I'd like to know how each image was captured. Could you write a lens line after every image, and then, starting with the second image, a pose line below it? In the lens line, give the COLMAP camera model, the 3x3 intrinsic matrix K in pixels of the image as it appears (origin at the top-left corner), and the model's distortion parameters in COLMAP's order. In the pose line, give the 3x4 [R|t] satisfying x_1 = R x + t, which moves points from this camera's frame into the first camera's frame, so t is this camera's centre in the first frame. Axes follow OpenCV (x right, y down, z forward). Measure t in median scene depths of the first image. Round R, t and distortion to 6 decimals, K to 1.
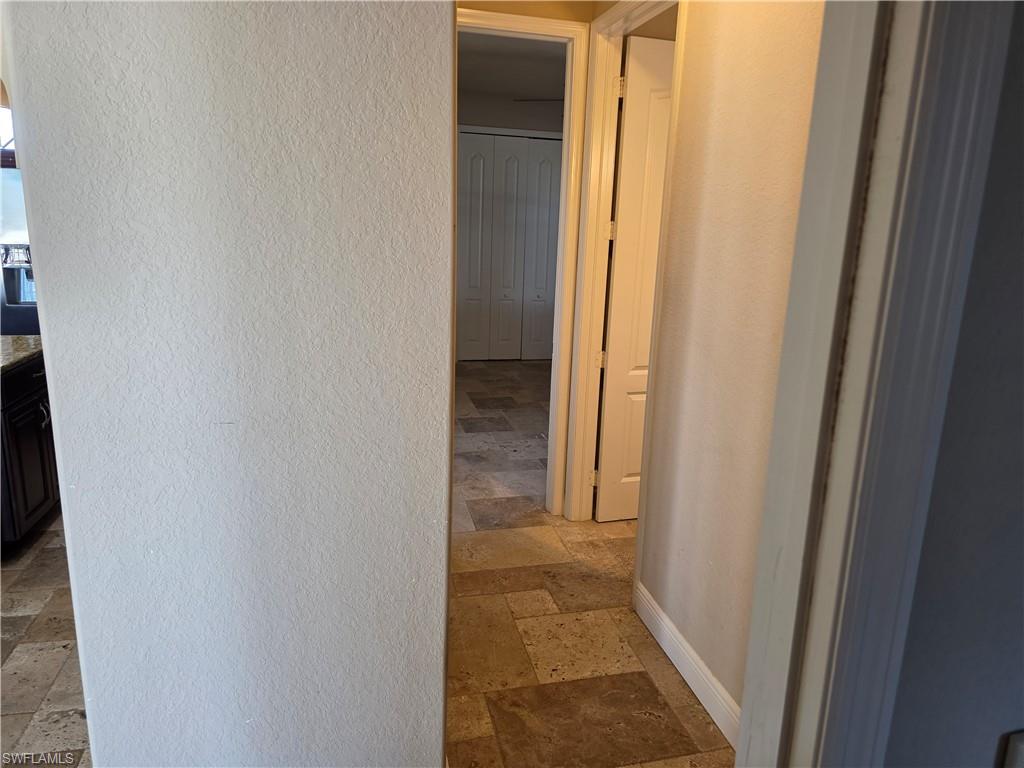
lens RADIAL K [[696.7, 0, 515.2], [0, 696.7, 384.8], [0, 0, 1]] dist [0.086083, -0.082526]
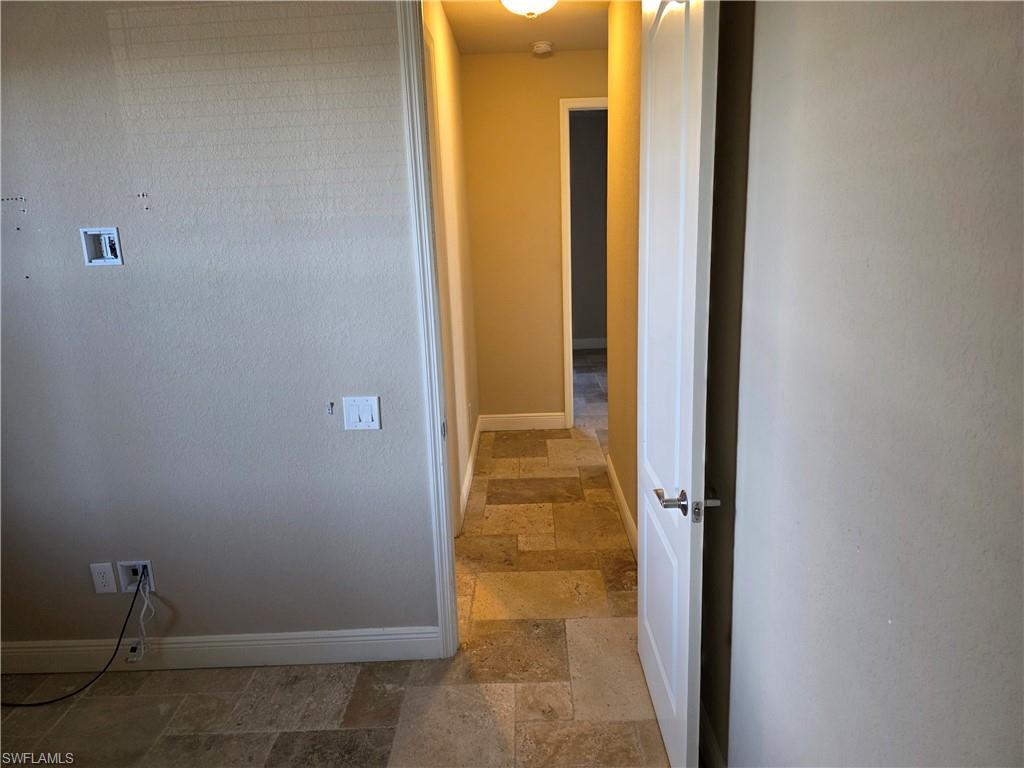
lens RADIAL K [[696.7, 0, 515.2], [0, 696.7, 384.8], [0, 0, 1]] dist [0.086083, -0.082526]
pose [[-0.970355, -0.053133, 0.235771, -0.212542], [0.062580, 0.887026, 0.457459, -0.493365], [-0.233441, 0.458652, -0.857405, 1.902025]]
